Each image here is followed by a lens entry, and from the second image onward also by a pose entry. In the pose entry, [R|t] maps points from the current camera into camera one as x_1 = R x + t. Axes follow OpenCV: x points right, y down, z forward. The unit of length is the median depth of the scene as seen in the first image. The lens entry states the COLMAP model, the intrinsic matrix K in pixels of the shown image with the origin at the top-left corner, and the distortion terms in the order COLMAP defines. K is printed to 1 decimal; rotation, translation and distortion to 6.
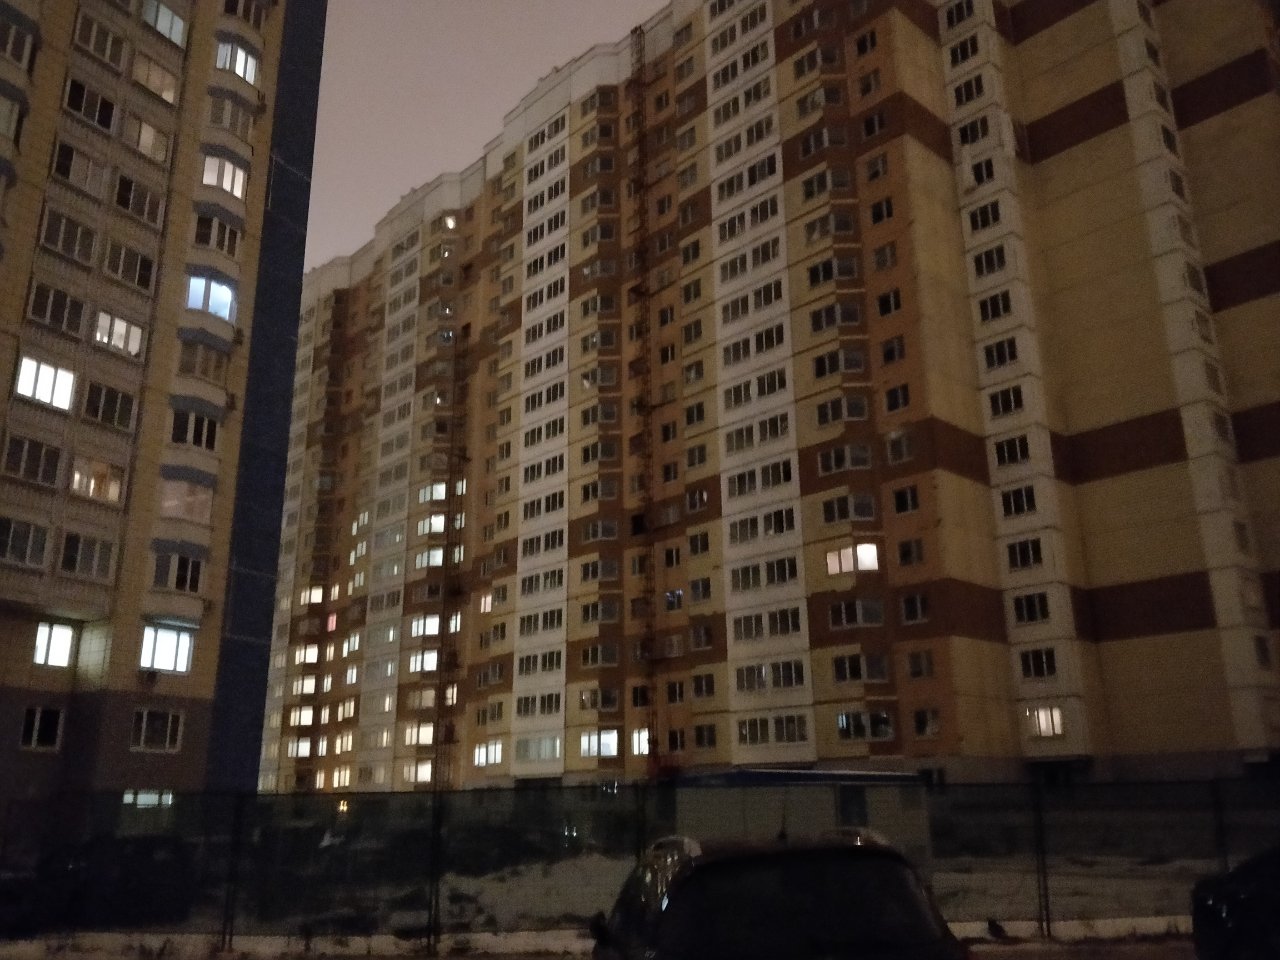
lens RADIAL K [[1055.4, 0, 638.0], [0, 1055.4, 480.4], [0, 0, 1]] dist [0.080775, -0.132496]
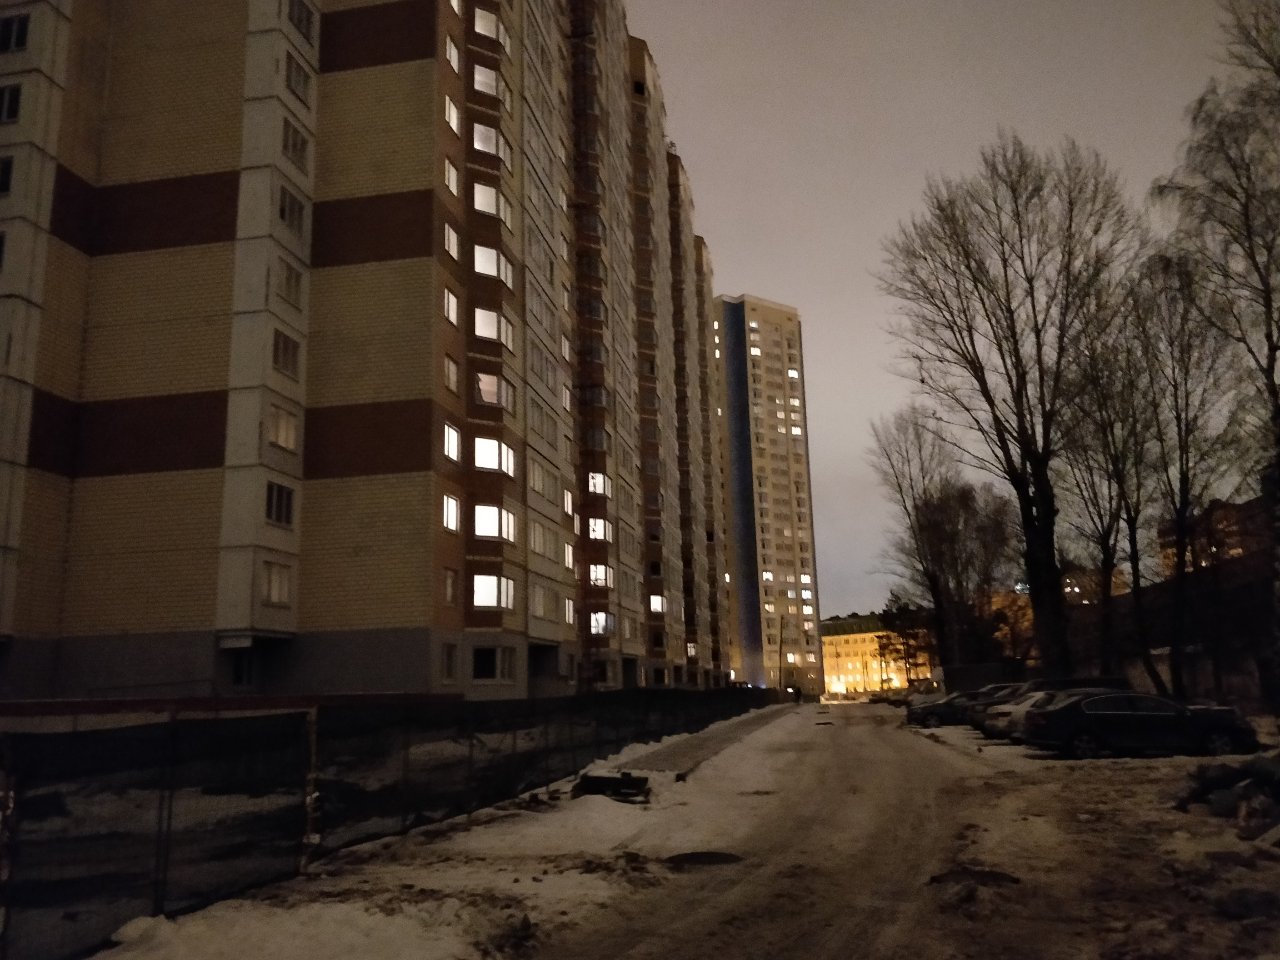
lens RADIAL K [[1055.4, 0, 652.9], [0, 1055.4, 478.4], [0, 0, 1]] dist [0.080775, -0.132496]
pose [[0.794738, 0.111927, 0.596544, 0.289363], [-0.158435, 0.987030, 0.025881, 0.068194], [-0.585910, -0.115082, 0.802163, 0.203987]]
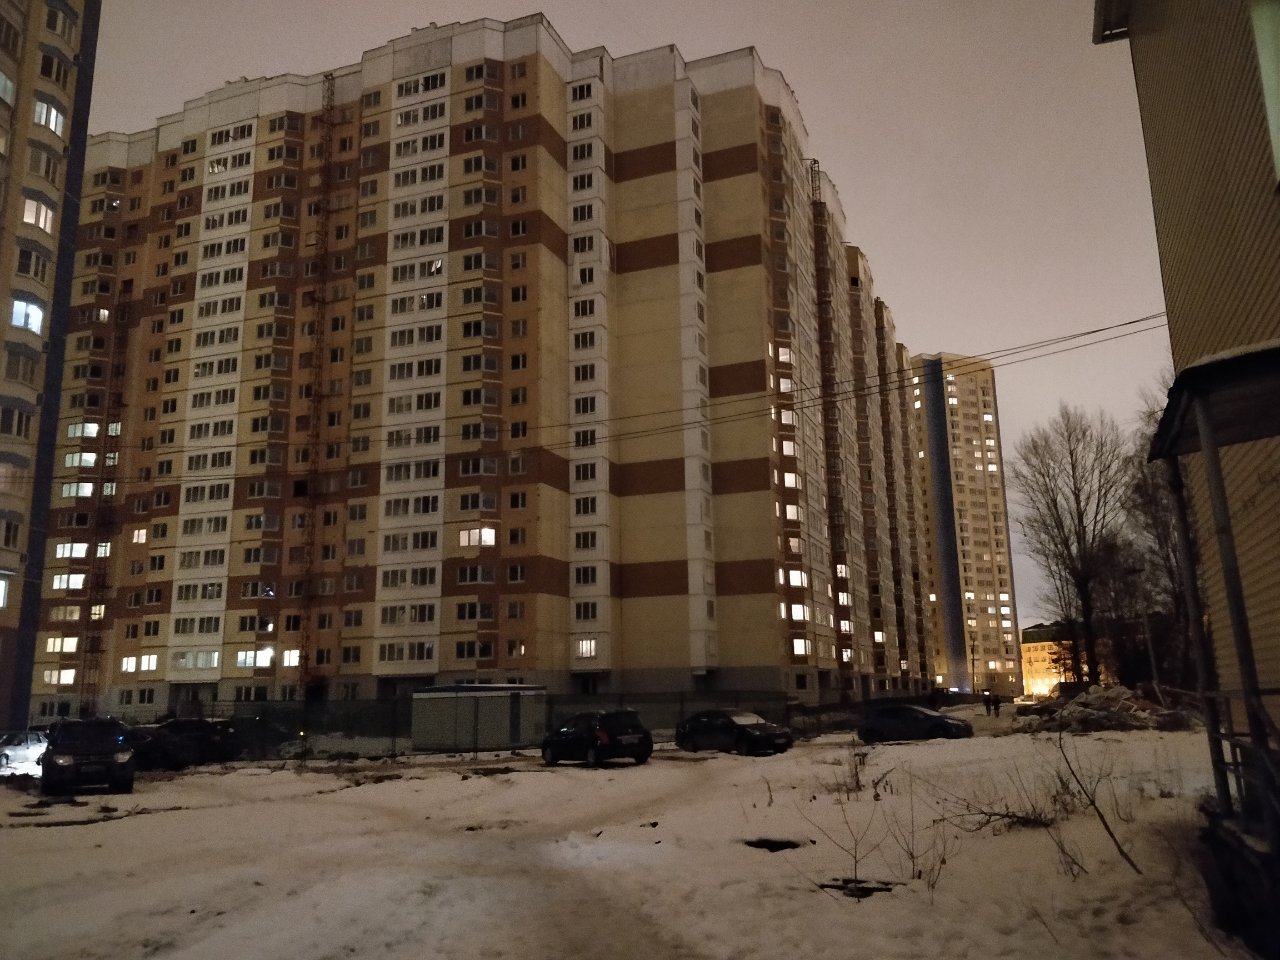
lens RADIAL K [[1055.4, 0, 637.9], [0, 1055.4, 468.6], [0, 0, 1]] dist [0.080775, -0.132496]
pose [[0.902578, 0.088364, 0.421360, -0.206490], [-0.120364, 0.991475, 0.049903, -0.111103], [-0.413358, -0.095758, 0.905519, -0.379031]]
